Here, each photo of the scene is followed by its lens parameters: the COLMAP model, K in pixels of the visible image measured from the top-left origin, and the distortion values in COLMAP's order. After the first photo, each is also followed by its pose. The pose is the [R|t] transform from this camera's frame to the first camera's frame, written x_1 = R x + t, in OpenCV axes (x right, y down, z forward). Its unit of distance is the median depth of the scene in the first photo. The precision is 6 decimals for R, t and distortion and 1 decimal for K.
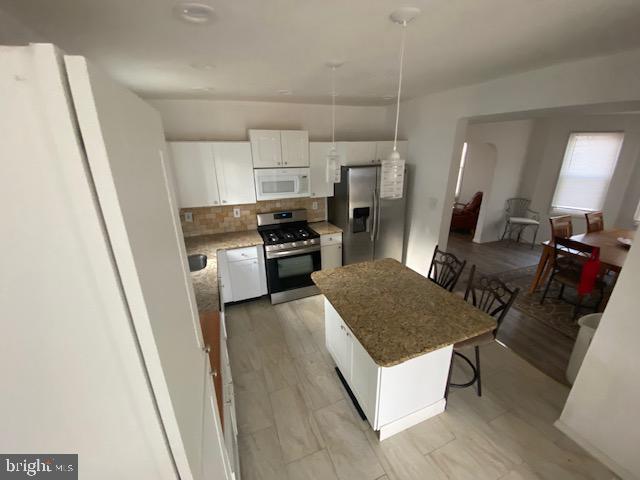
lens RADIAL K [[256.7, 0, 320.0], [0, 256.7, 240.0], [0, 0, 1]] dist [0.039950, -0.031453]
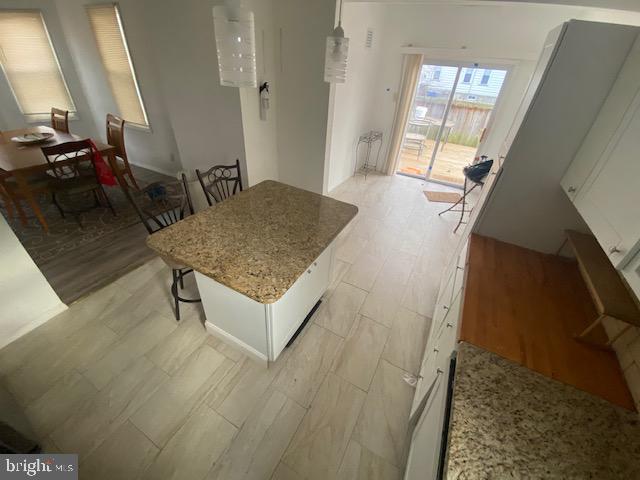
lens RADIAL K [[256.7, 0, 320.0], [0, 256.7, 240.0], [0, 0, 1]] dist [0.039950, -0.031453]
pose [[-0.643965, -0.463697, 0.608518, -0.243071], [0.201310, 0.664660, 0.719515, -0.203520], [-0.738094, 0.585843, -0.334671, 0.720814]]
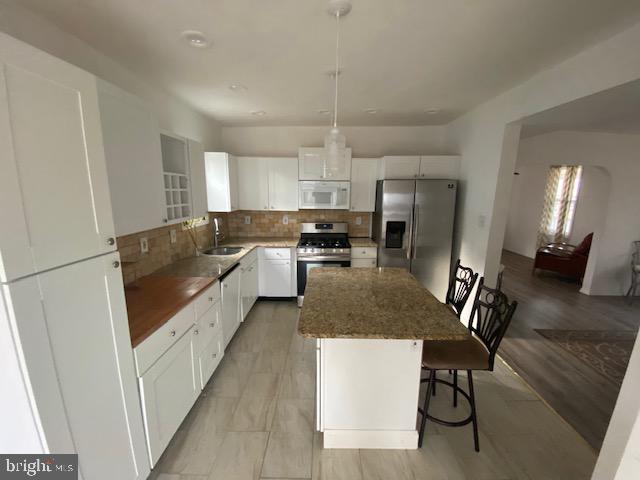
lens RADIAL K [[256.7, 0, 320.0], [0, 256.7, 240.0], [0, 0, 1]] dist [0.039950, -0.031453]
pose [[0.924315, 0.094664, -0.369704, 0.260864], [-0.147661, 0.982007, -0.117726, 0.096606], [0.351908, 0.163406, 0.921661, 0.027880]]
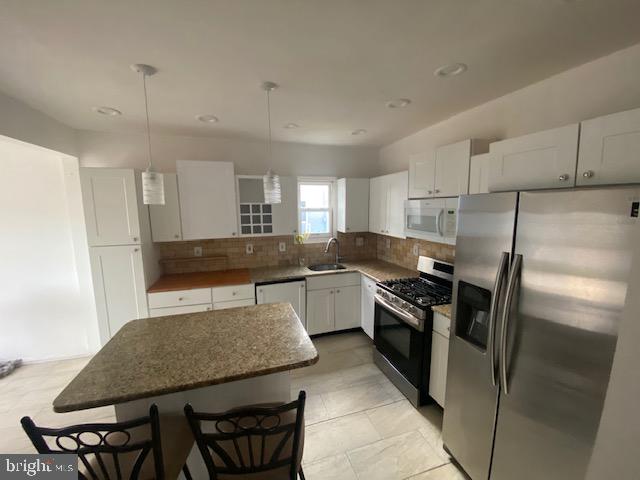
lens RADIAL K [[256.7, 0, 320.0], [0, 256.7, 240.0], [0, 0, 1]] dist [0.039950, -0.031453]
pose [[-0.053992, 0.144153, -0.988081, 0.592782], [-0.320762, 0.934577, 0.153875, -0.180601], [0.945620, 0.325247, -0.004221, 0.736170]]
